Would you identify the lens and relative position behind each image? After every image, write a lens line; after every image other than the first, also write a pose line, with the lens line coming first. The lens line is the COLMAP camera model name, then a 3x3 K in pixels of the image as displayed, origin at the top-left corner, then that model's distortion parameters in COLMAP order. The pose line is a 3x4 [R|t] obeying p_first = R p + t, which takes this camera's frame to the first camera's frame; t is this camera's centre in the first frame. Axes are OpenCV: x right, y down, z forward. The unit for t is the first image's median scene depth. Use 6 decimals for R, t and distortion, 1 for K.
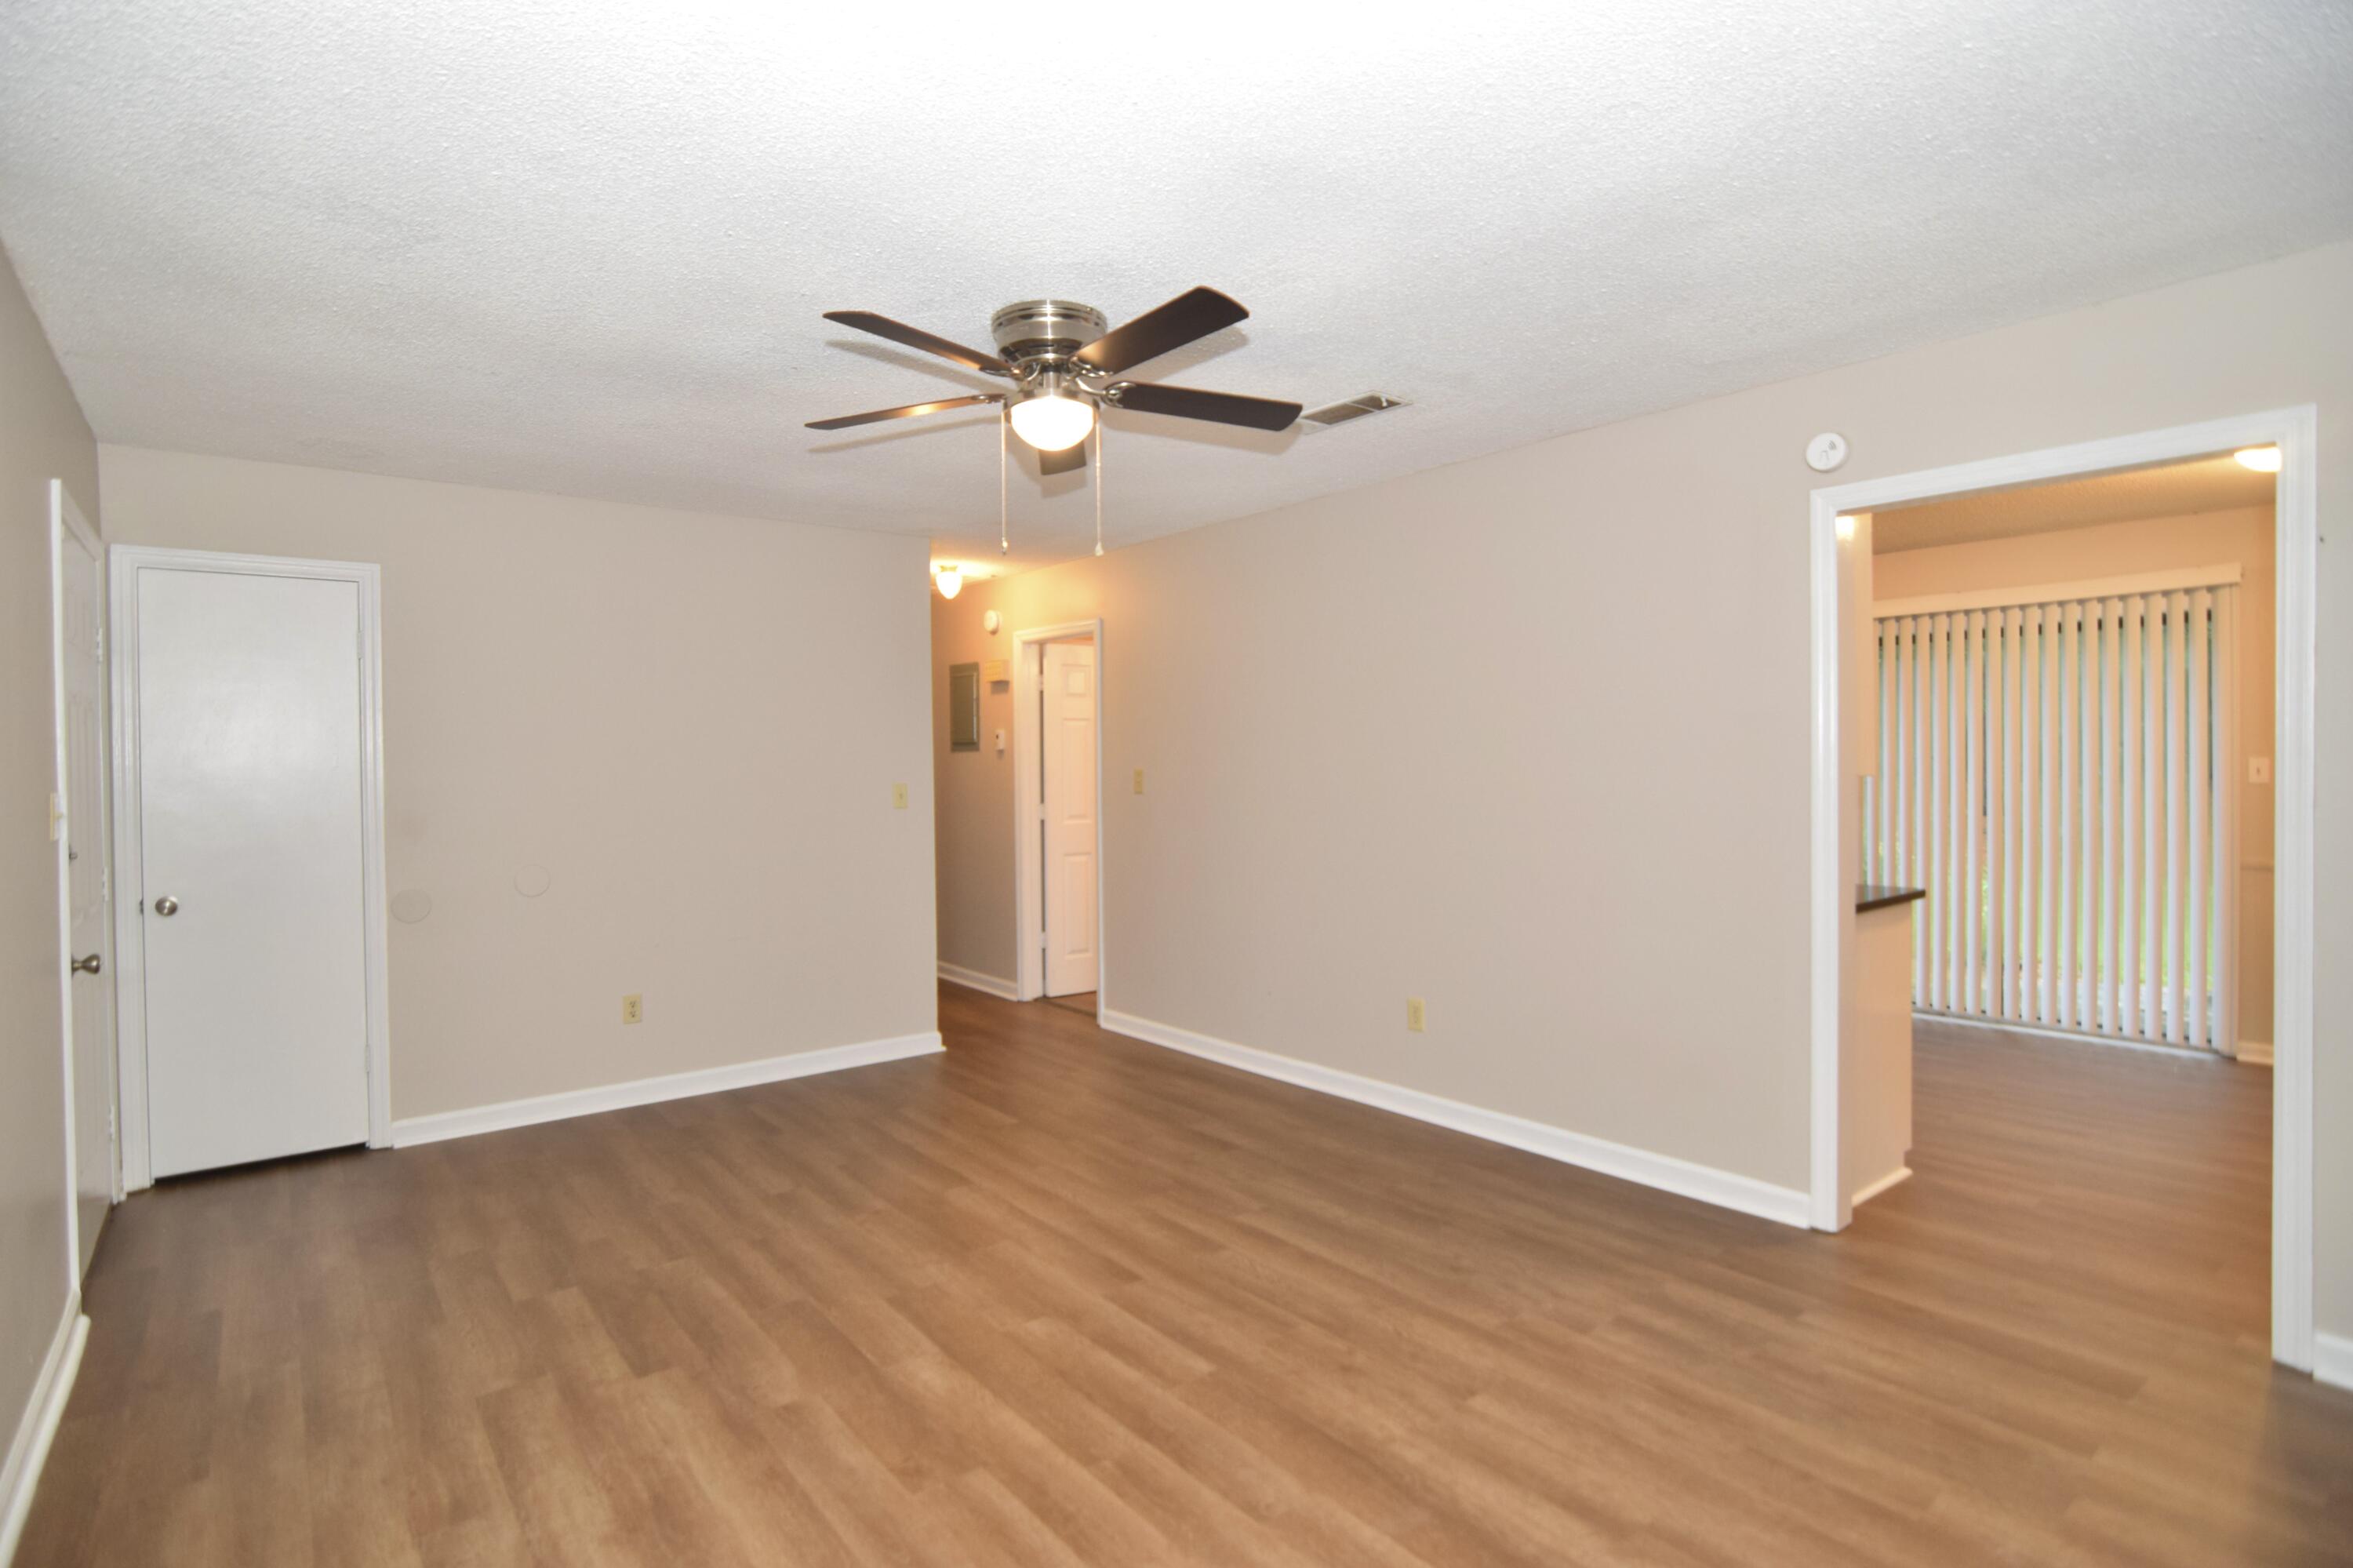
lens RADIAL K [[1163.9, 0, 1168.2], [0, 1163.9, 768.8], [0, 0, 1]] dist [-0.030369, 0.013854]
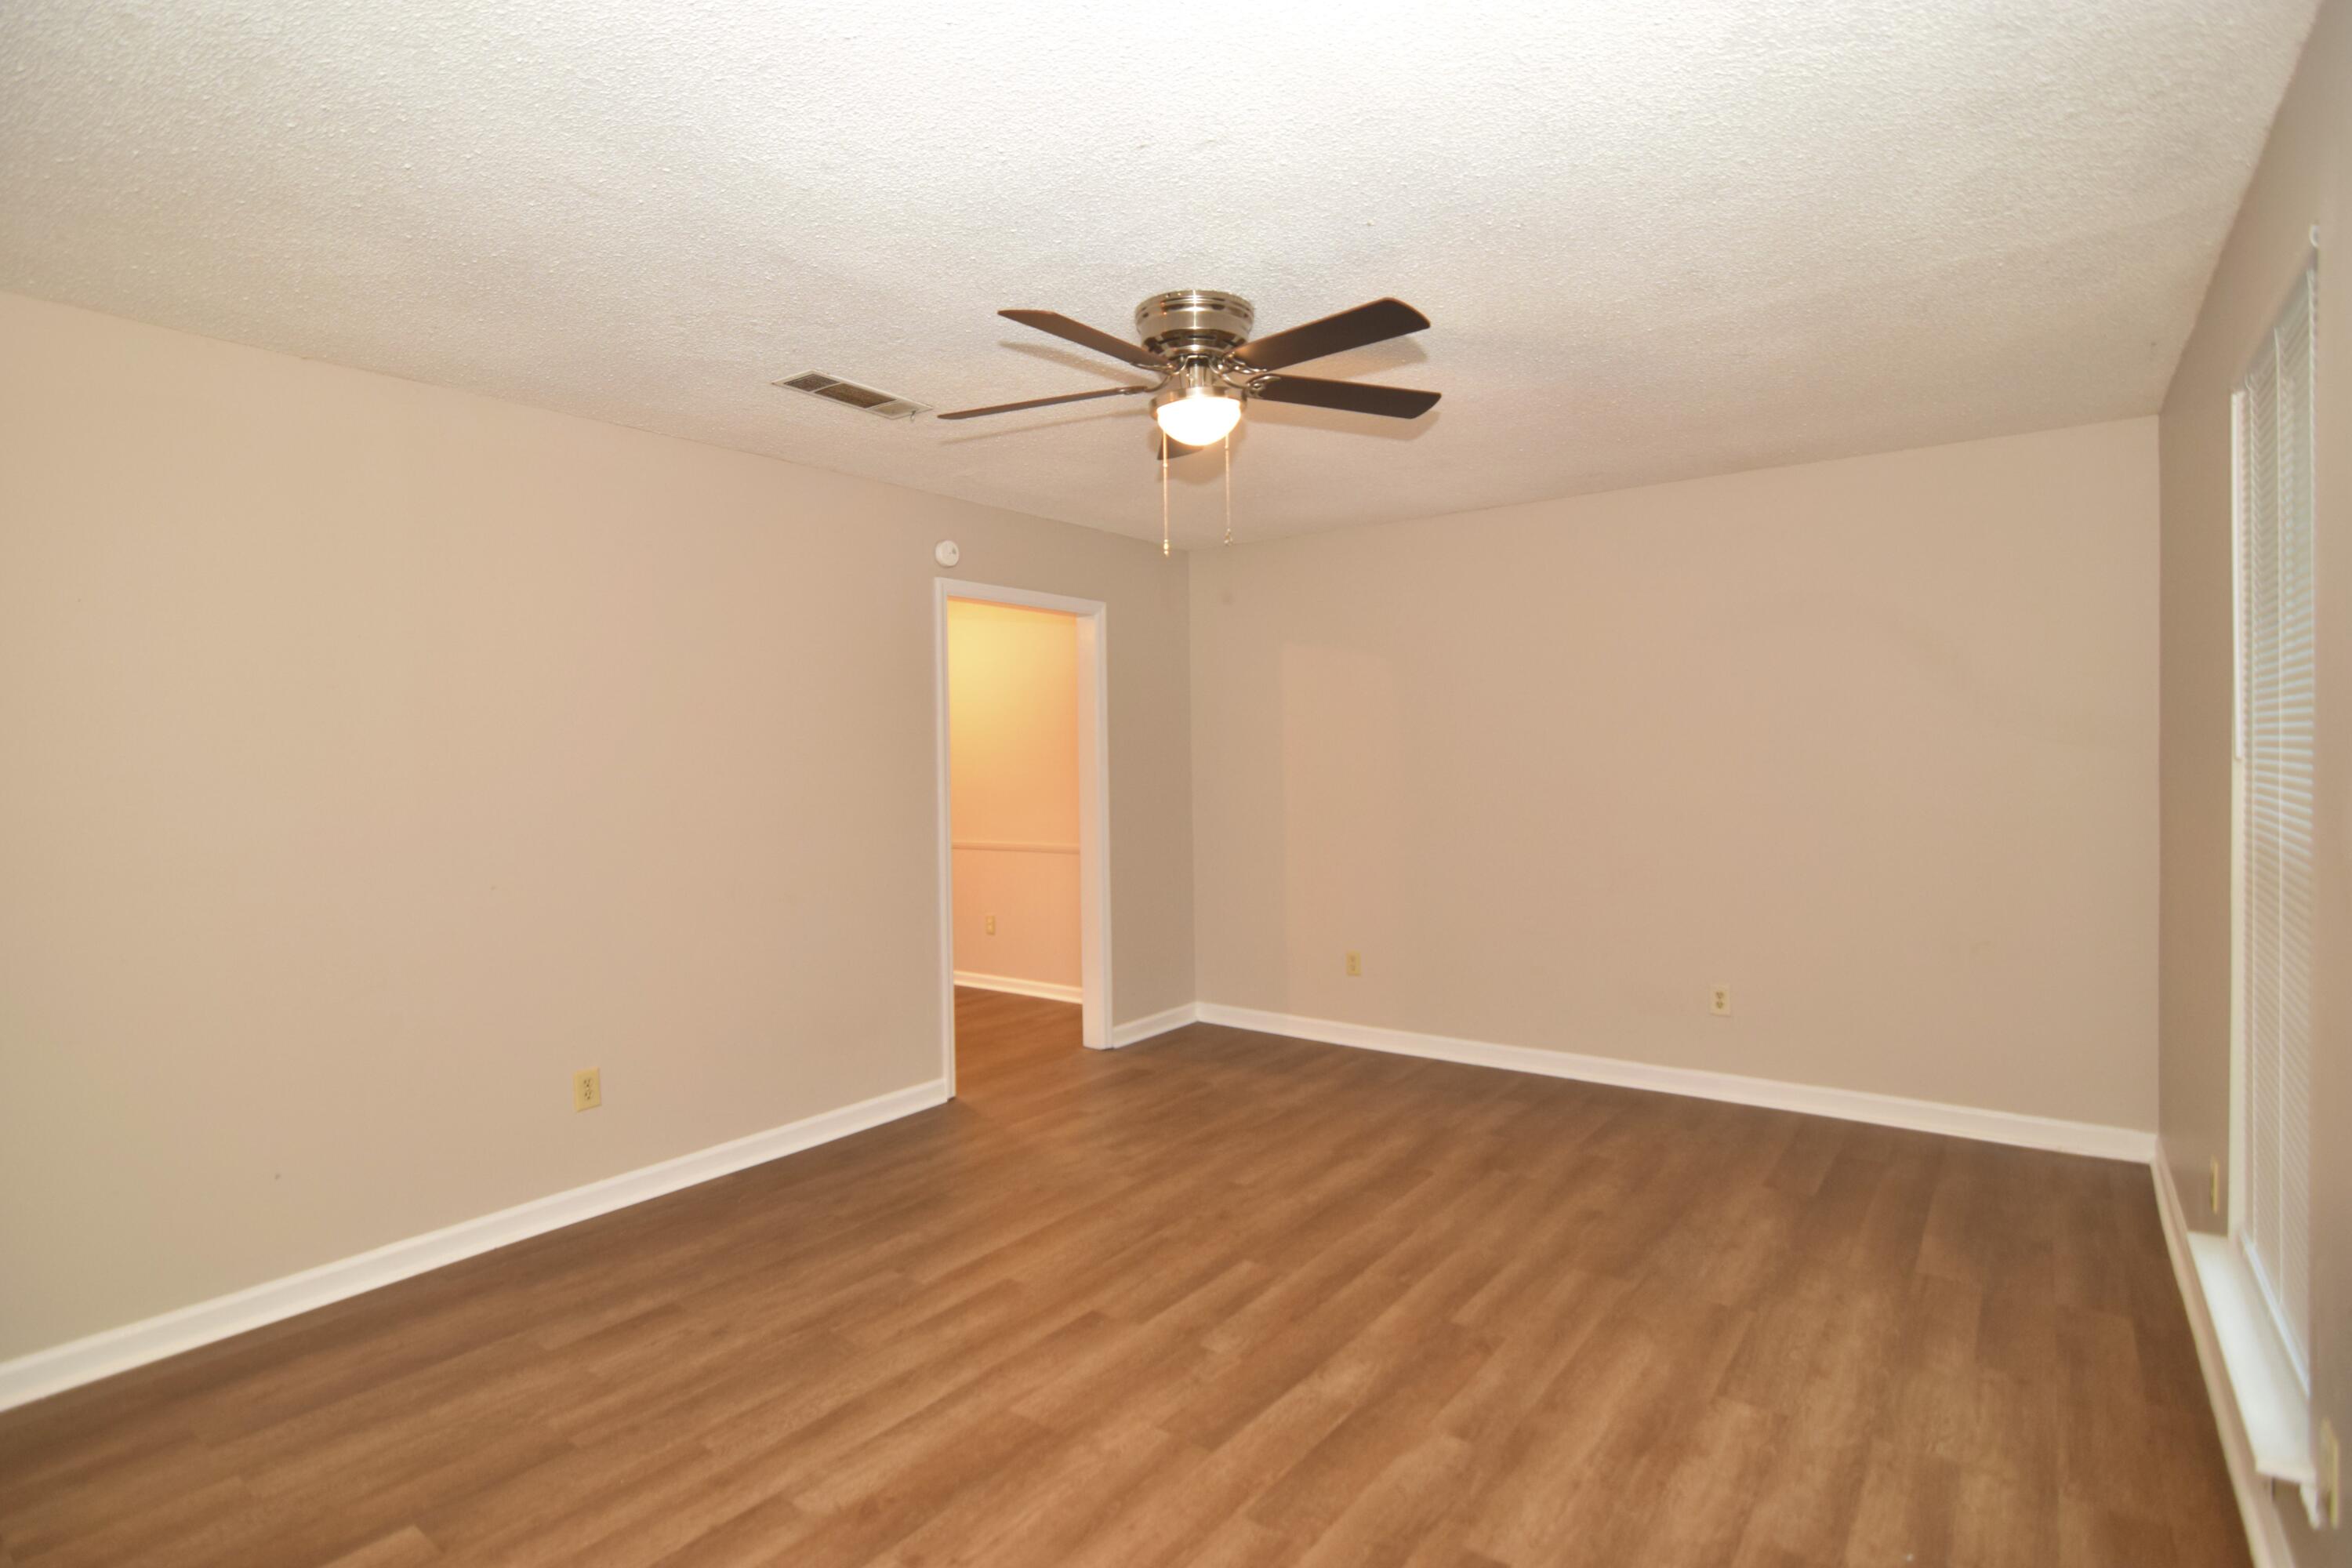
lens RADIAL K [[1163.4, 0, 1167.7], [0, 1163.4, 768.8], [0, 0, 1]] dist [-0.030369, 0.013854]
pose [[-0.246524, 0.005023, 0.969124, -1.021541], [0.022467, 0.999747, 0.000534, -0.000683], [-0.968876, 0.021905, -0.246575, 1.247725]]
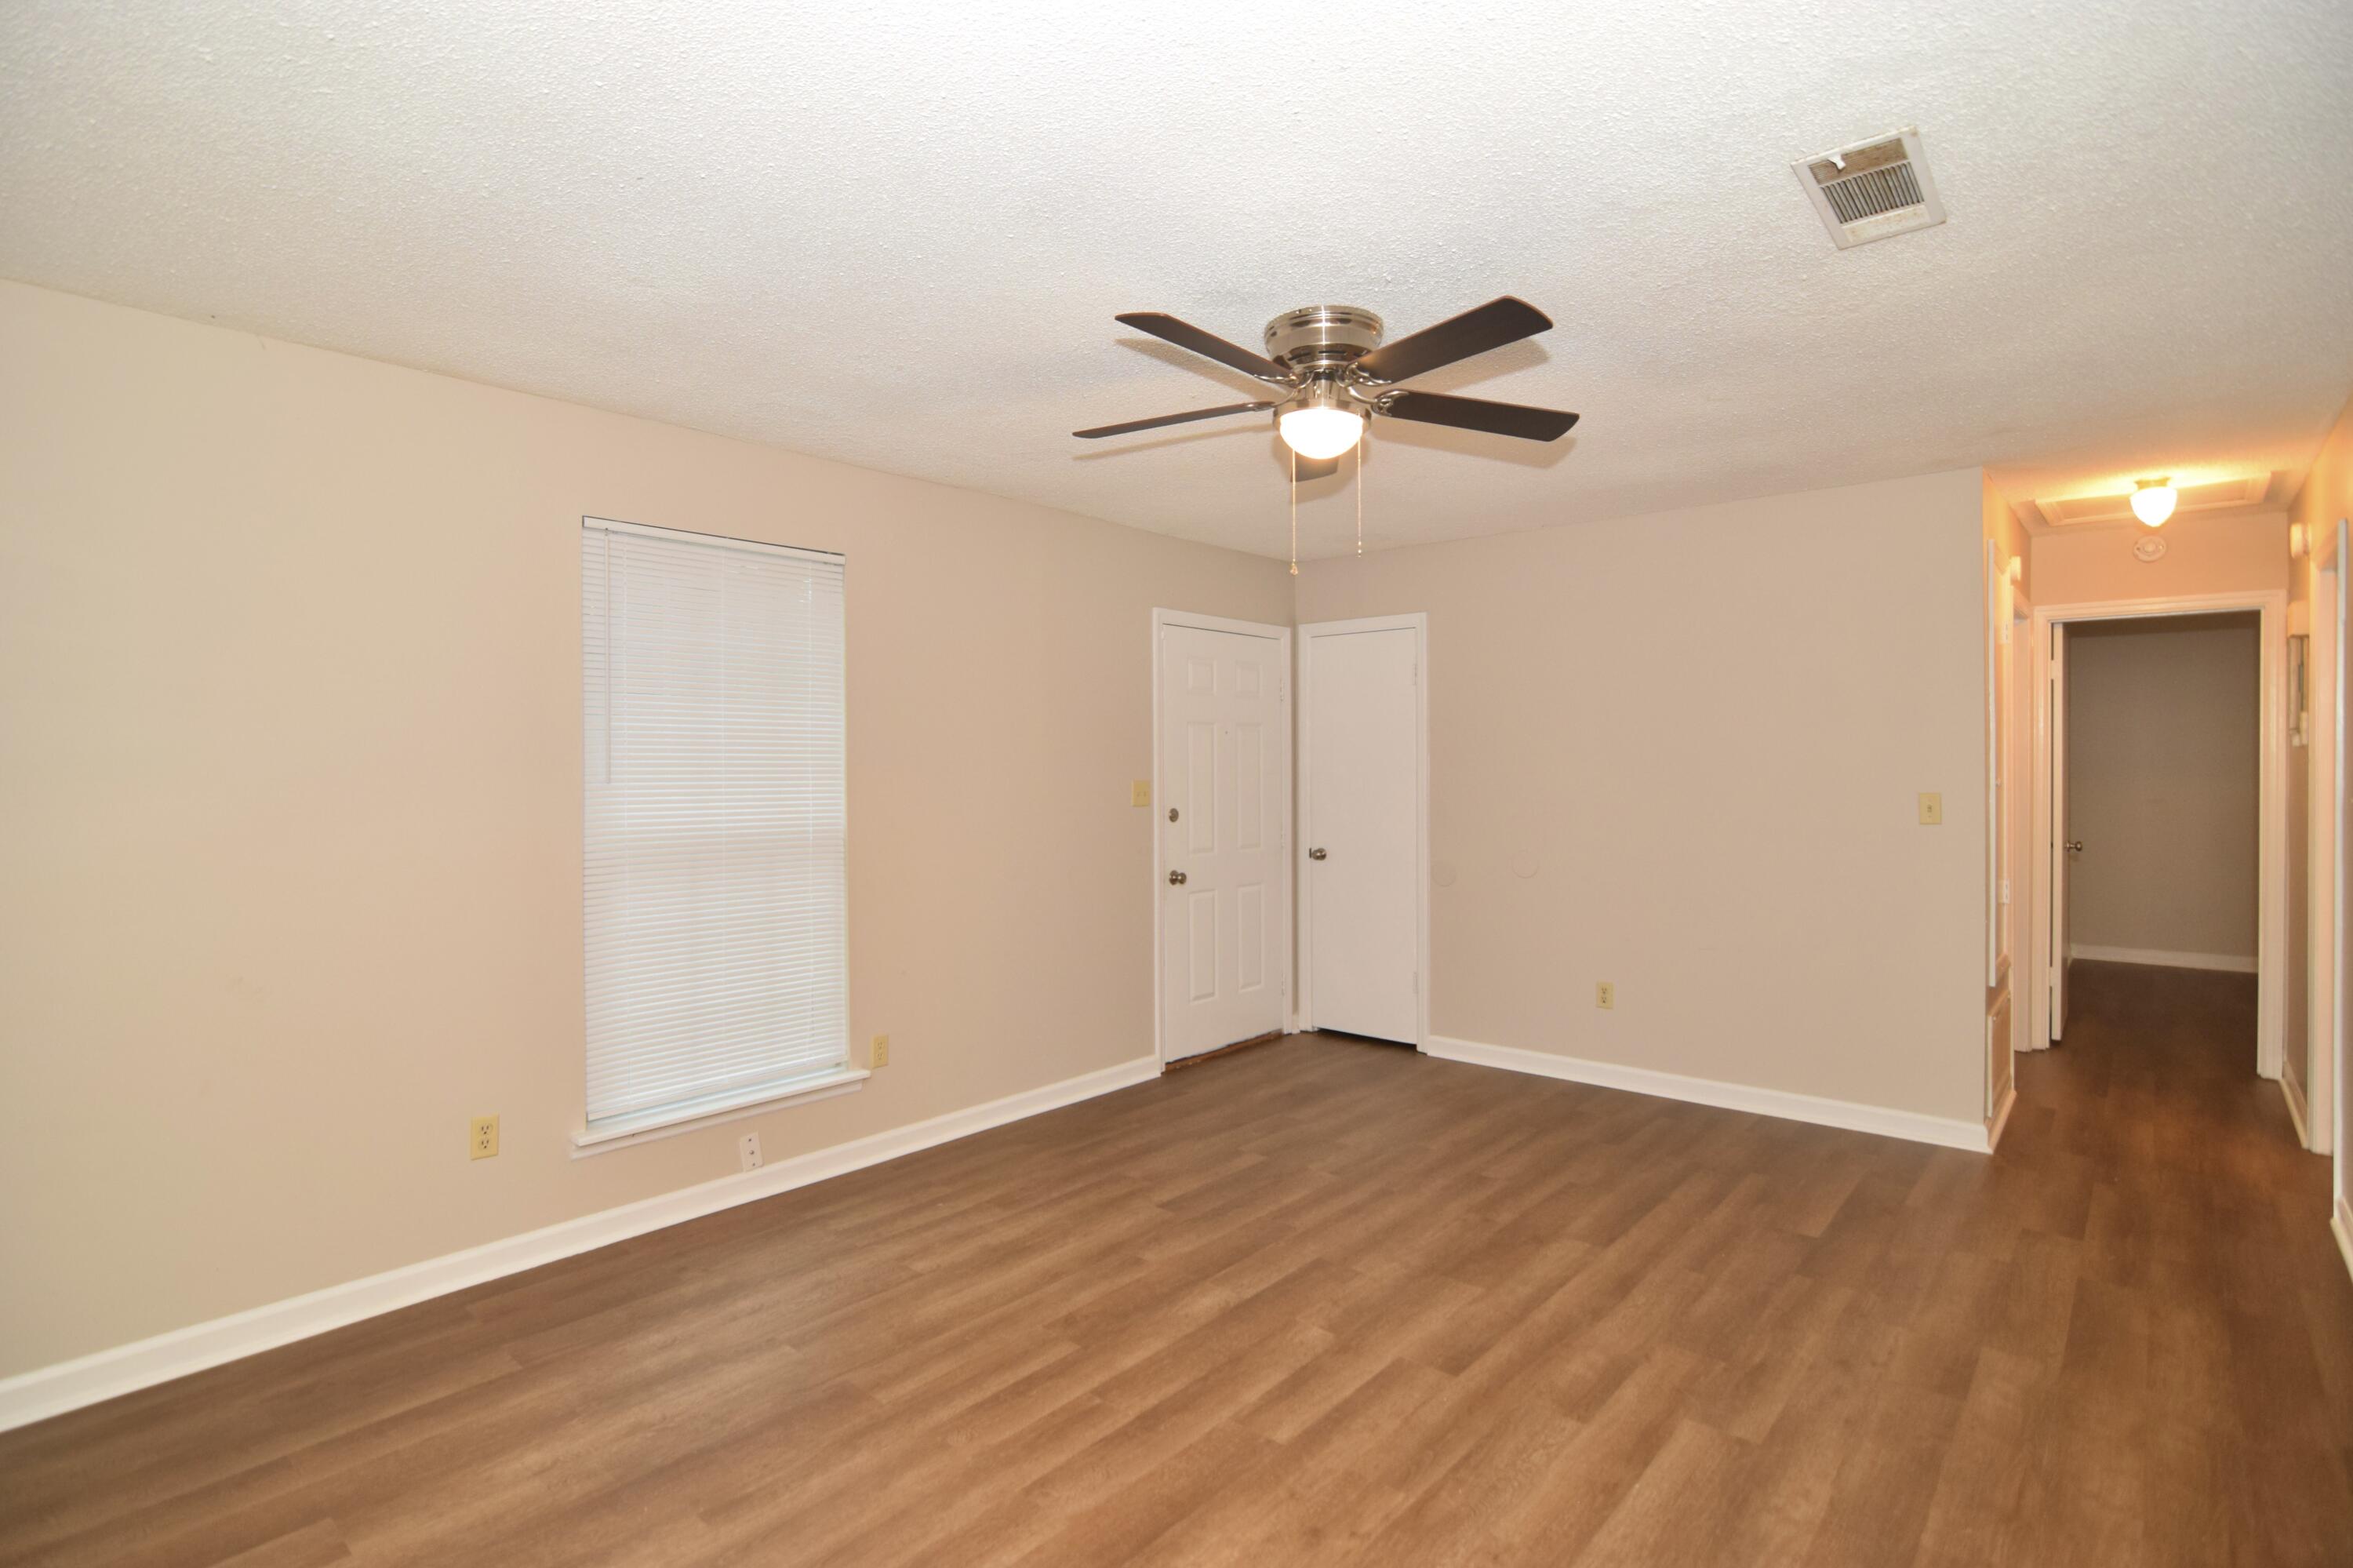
lens RADIAL K [[1163.9, 0, 1168.2], [0, 1163.9, 768.8], [0, 0, 1]] dist [-0.030369, 0.013854]
pose [[0.176040, 0.016486, -0.984245, 0.833298], [-0.002999, 0.999864, 0.016211, -0.026346], [0.984379, 0.000098, 0.176065, 0.684126]]
